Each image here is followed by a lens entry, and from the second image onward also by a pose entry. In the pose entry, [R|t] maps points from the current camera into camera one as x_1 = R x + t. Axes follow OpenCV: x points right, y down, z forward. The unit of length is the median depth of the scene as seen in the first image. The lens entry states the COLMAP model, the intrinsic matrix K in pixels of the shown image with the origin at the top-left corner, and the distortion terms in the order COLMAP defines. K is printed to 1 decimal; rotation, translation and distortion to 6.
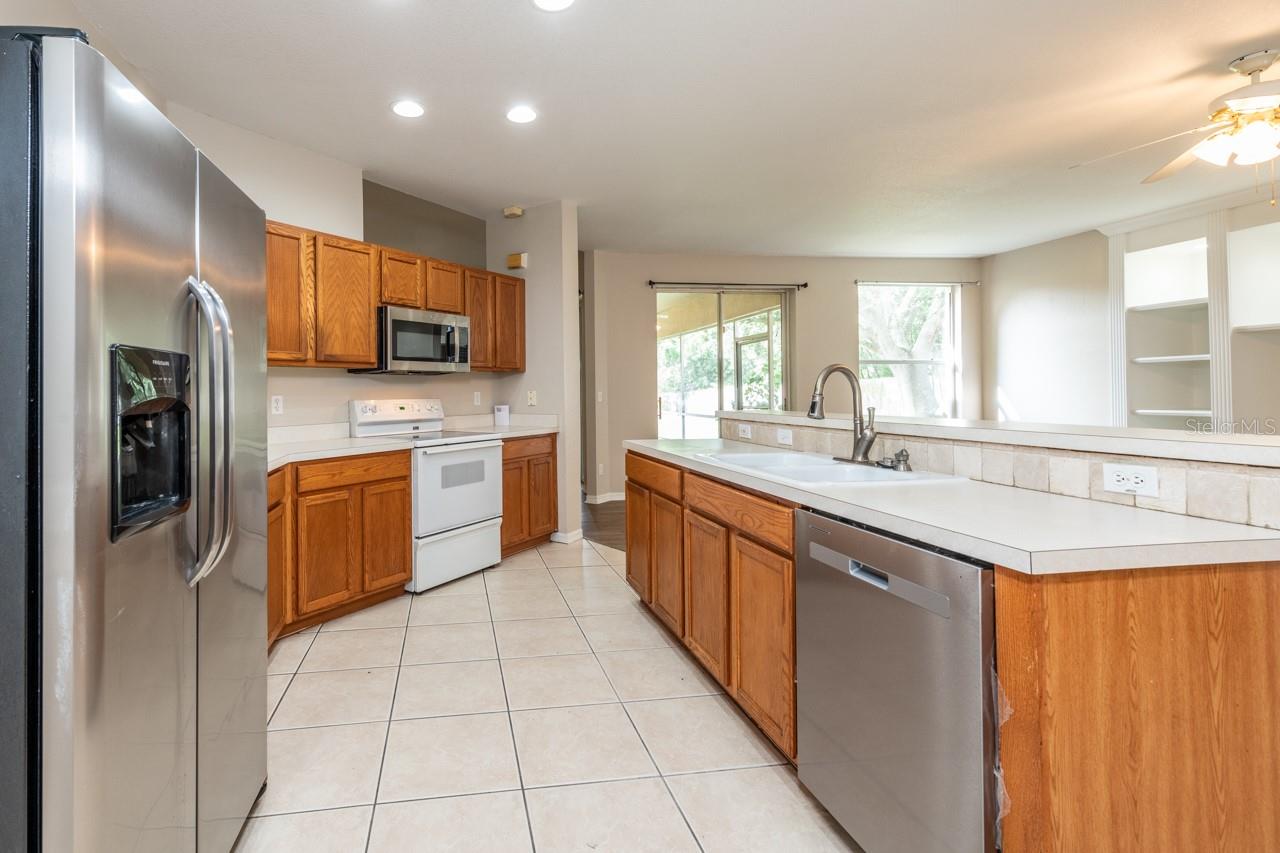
lens RADIAL K [[604.0, 0, 543.0], [0, 604.0, 391.7], [0, 0, 1]] dist [0.009266, -0.000353]
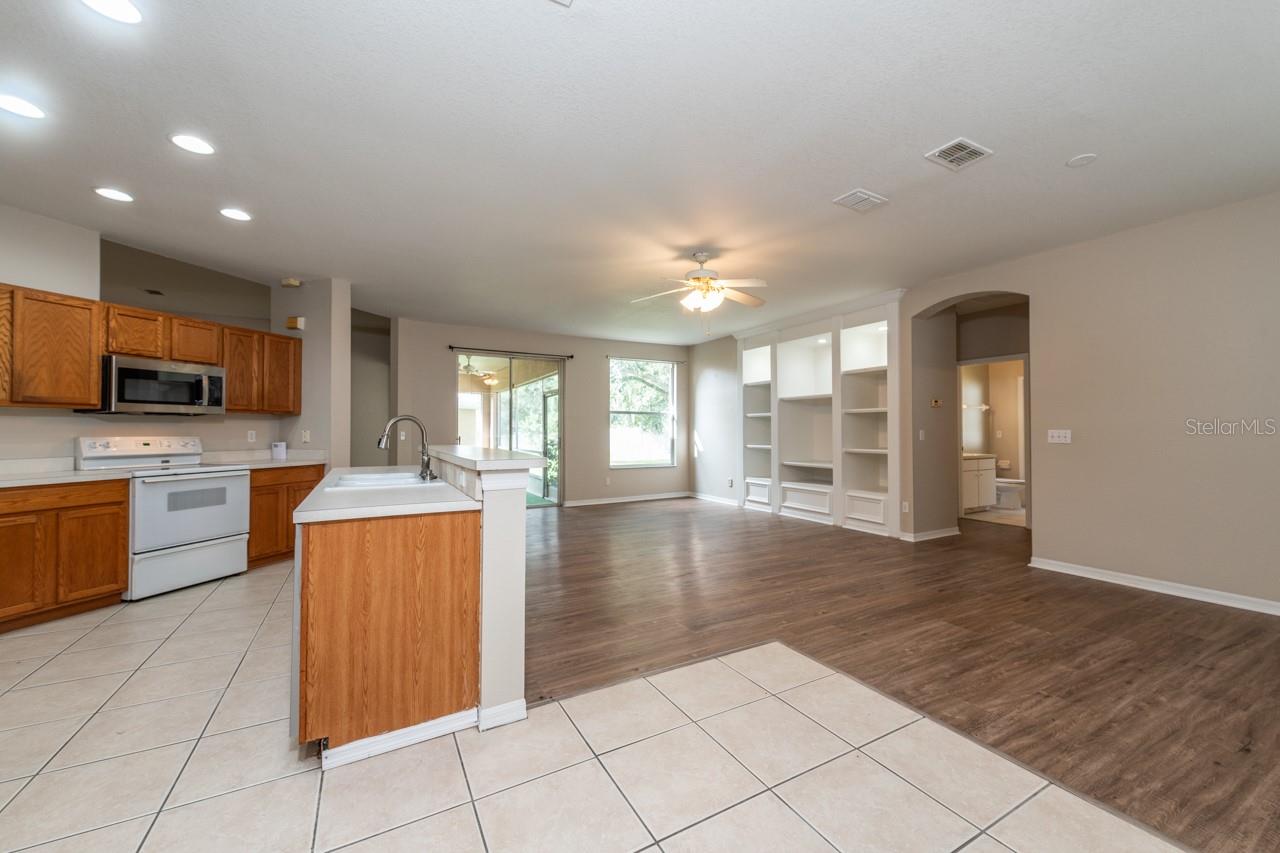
lens RADIAL K [[503.1, 0, 672.4], [0, 503.1, 428.7], [0, 0, 1]] dist [0.003373, -0.002006]
pose [[0.930128, 0.010212, 0.367095, 0.385498], [-0.007566, 0.999934, -0.008644, -0.001757], [-0.367159, 0.005263, 0.930143, -0.286716]]
